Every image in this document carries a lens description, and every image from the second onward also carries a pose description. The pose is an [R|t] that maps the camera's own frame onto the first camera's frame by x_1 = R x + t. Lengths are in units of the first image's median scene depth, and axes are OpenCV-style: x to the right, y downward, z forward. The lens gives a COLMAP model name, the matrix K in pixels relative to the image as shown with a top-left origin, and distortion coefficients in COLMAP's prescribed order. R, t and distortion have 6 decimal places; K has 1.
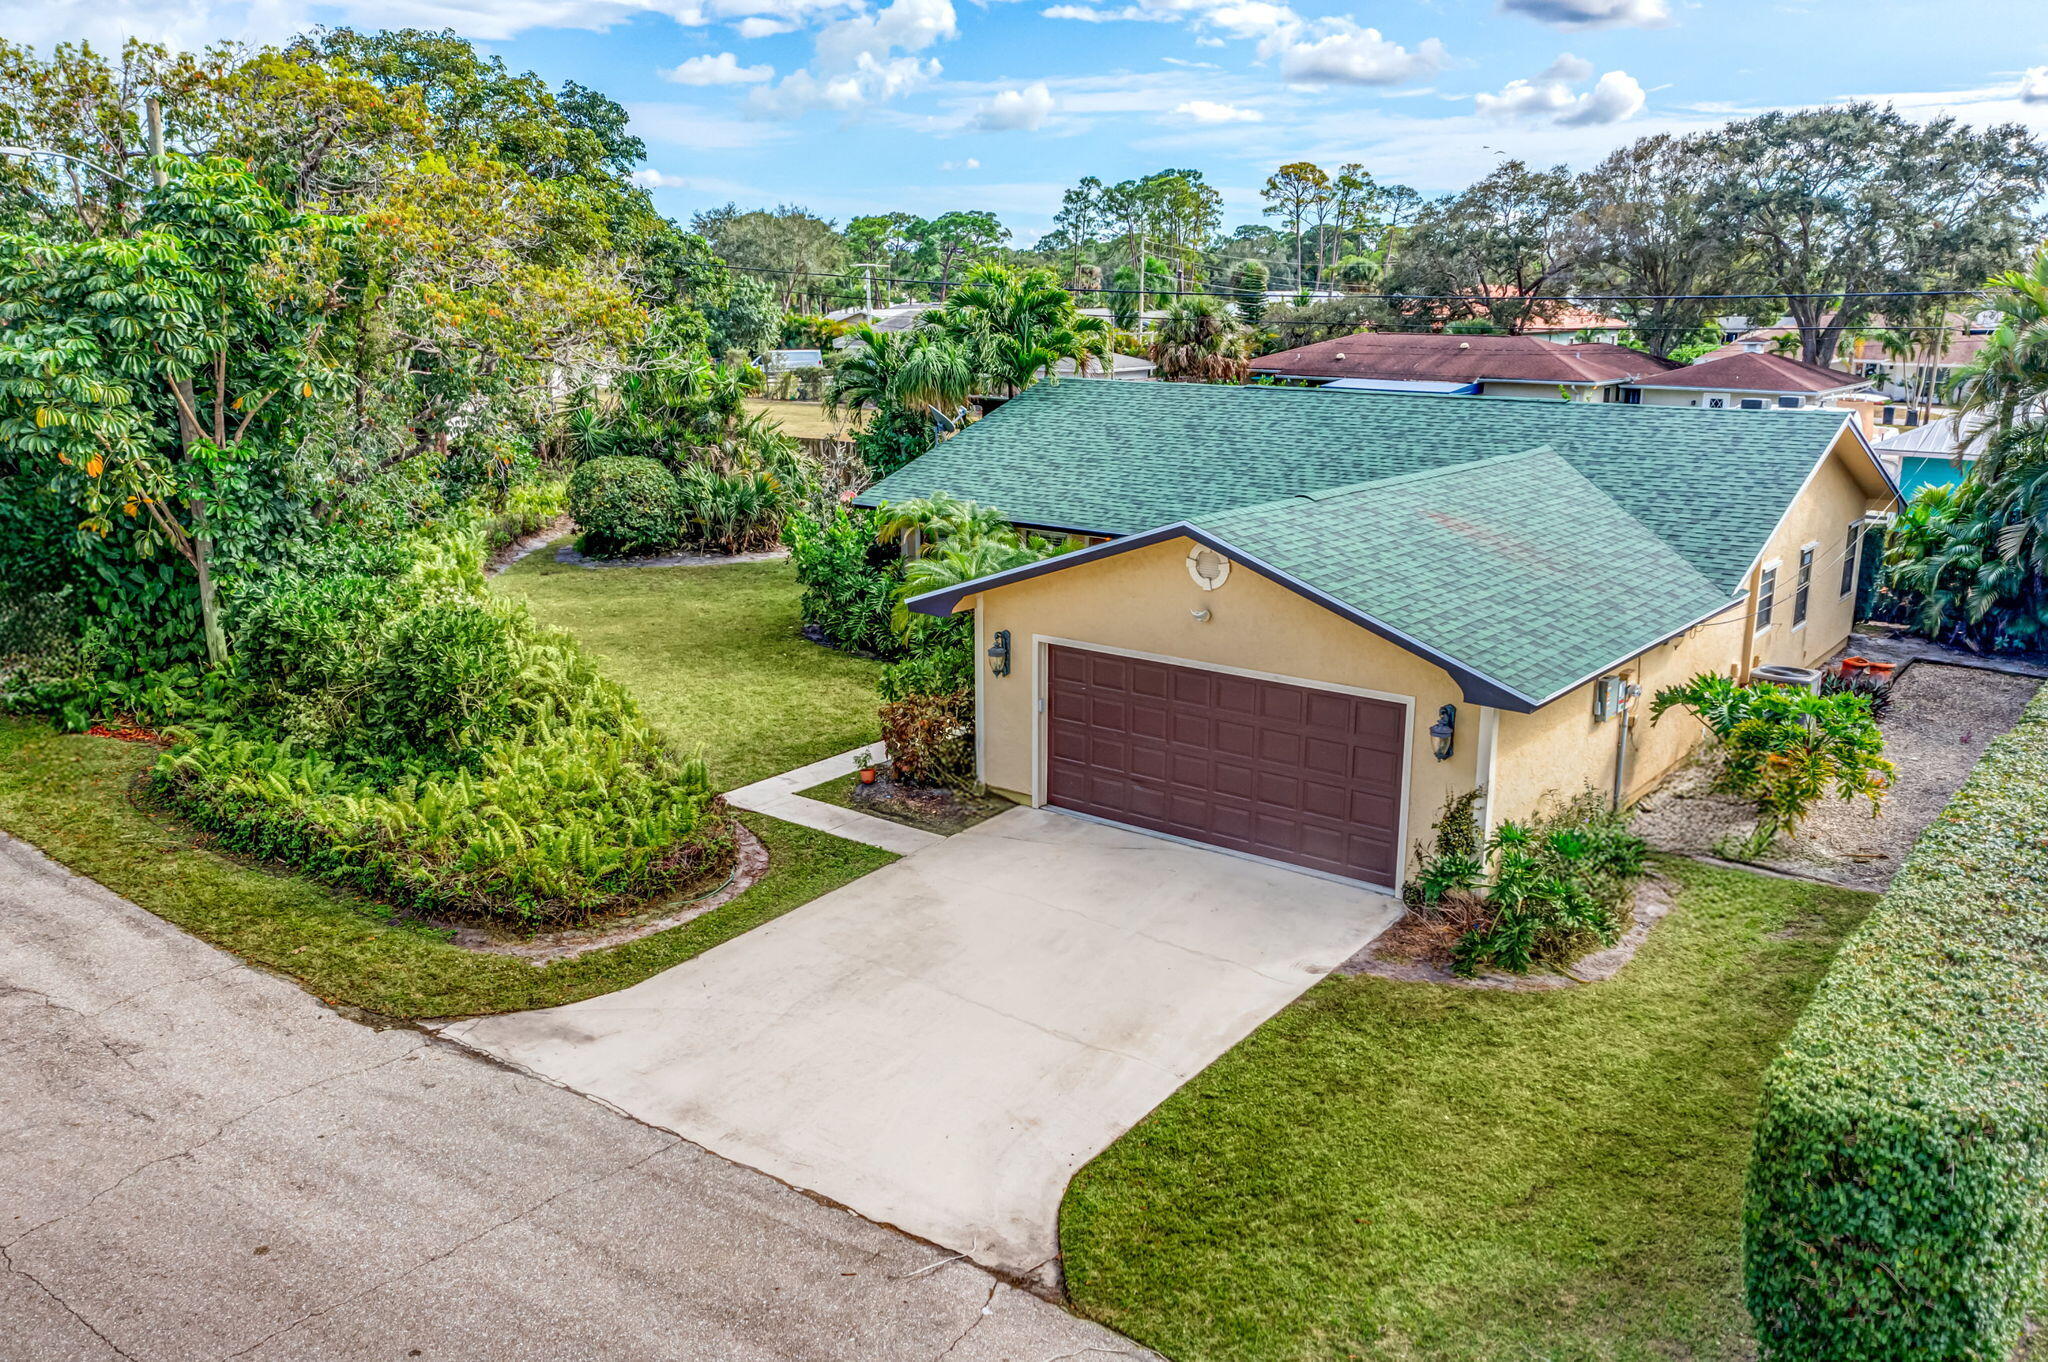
lens RADIAL K [[1617.2, 0, 1024.0], [0, 1617.2, 681.0], [0, 0, 1]] dist [-0.012786, 0.002314]
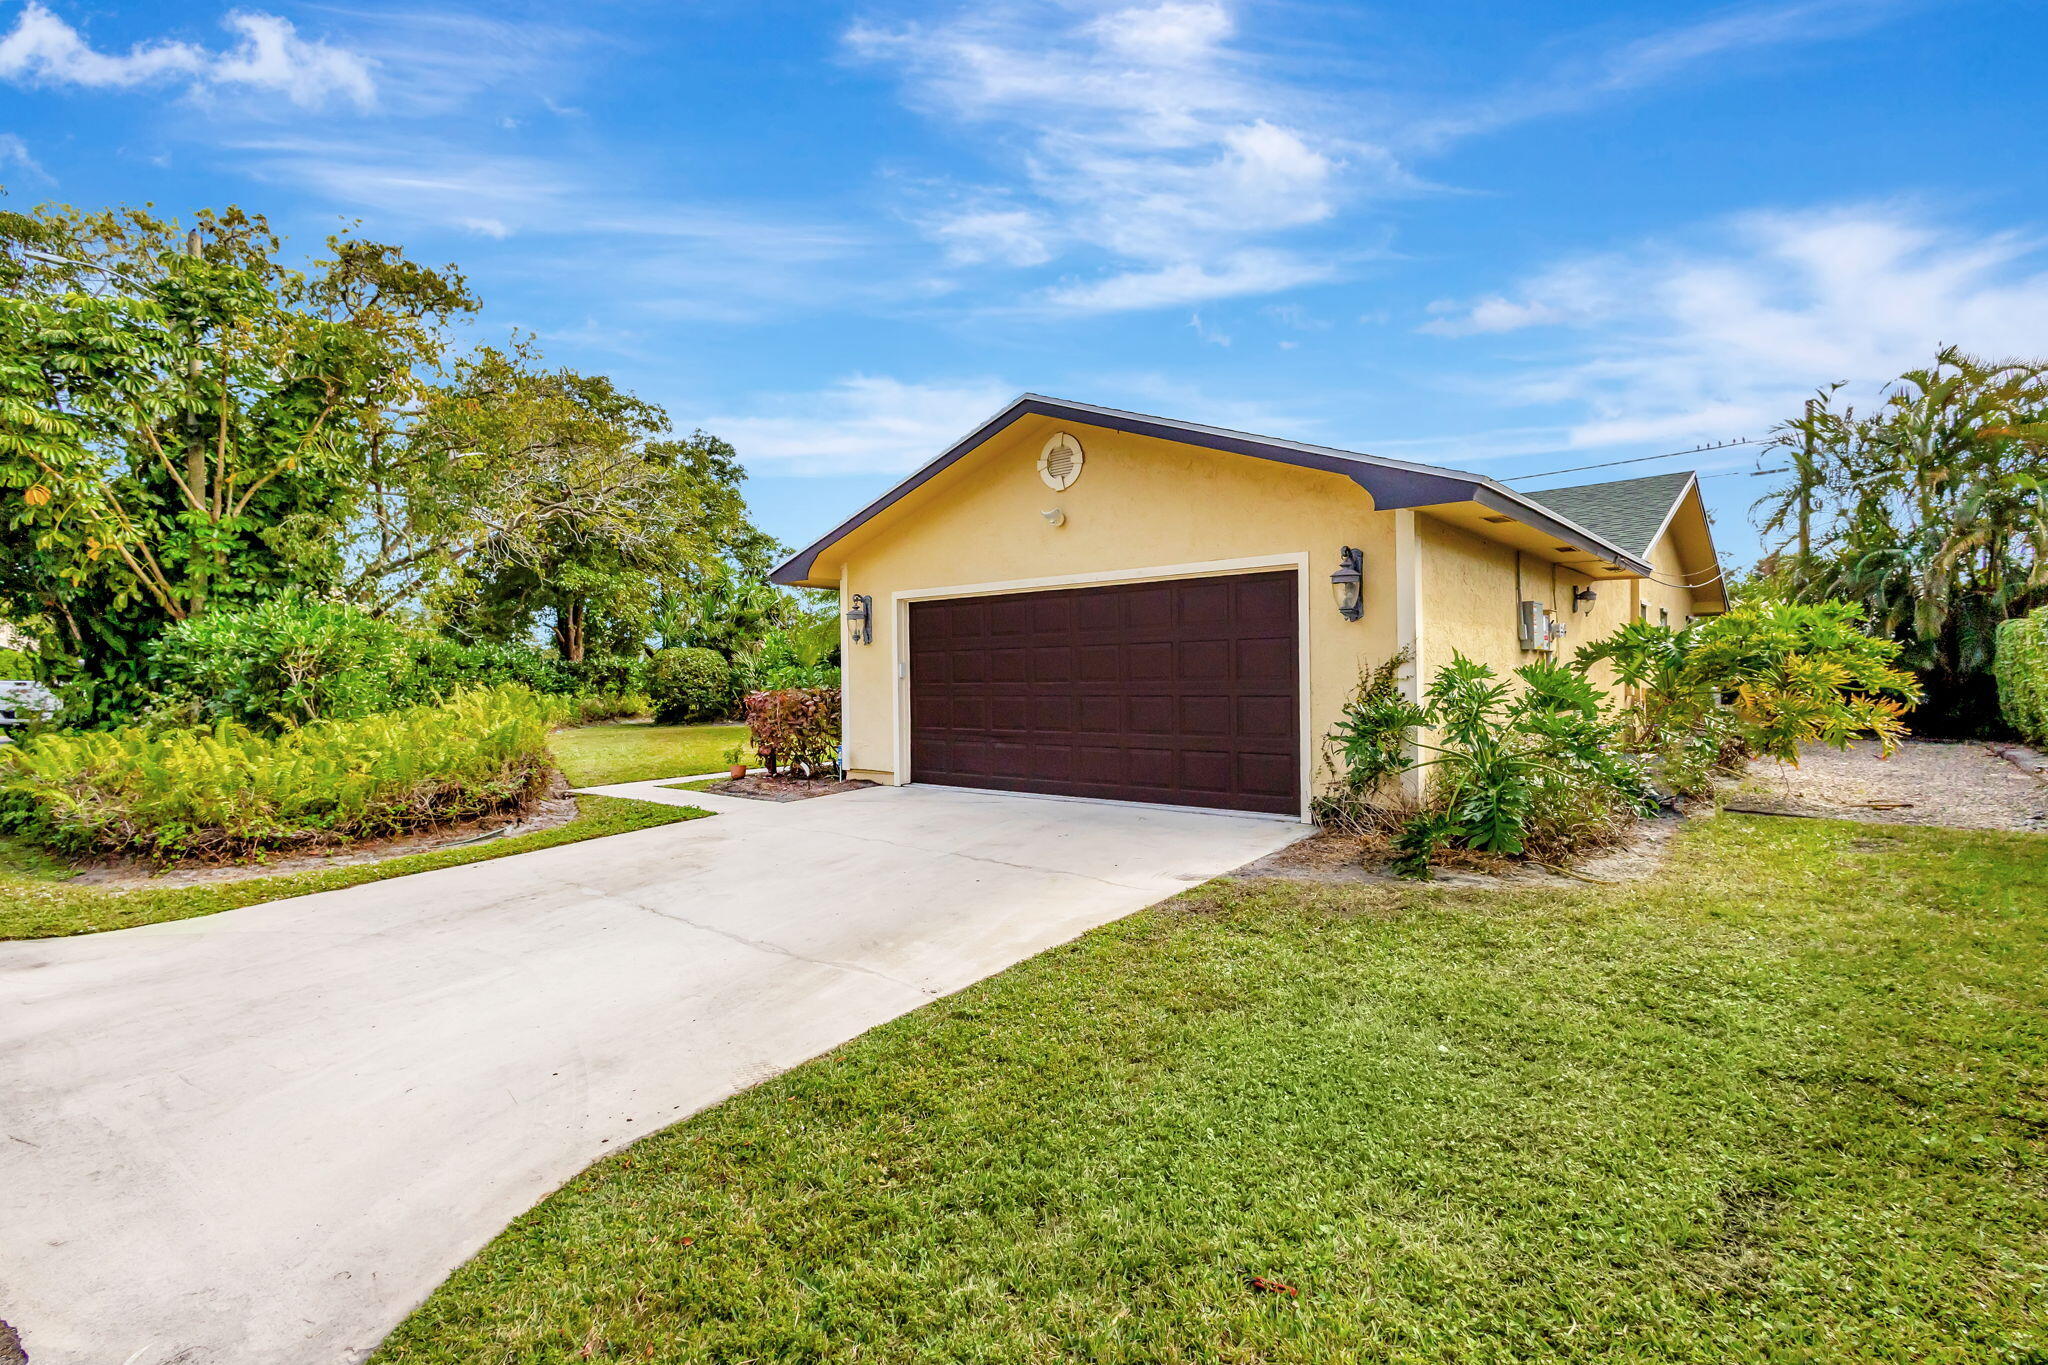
lens RADIAL K [[974.4, 0, 1024.0], [0, 974.4, 682.5], [0, 0, 1]] dist [0.011178, 0.000275]
pose [[0.999309, -0.013859, -0.034490, 0.116376], [0.005204, 0.970914, -0.239373, 0.182047], [0.036805, 0.239028, 0.970315, 0.536503]]
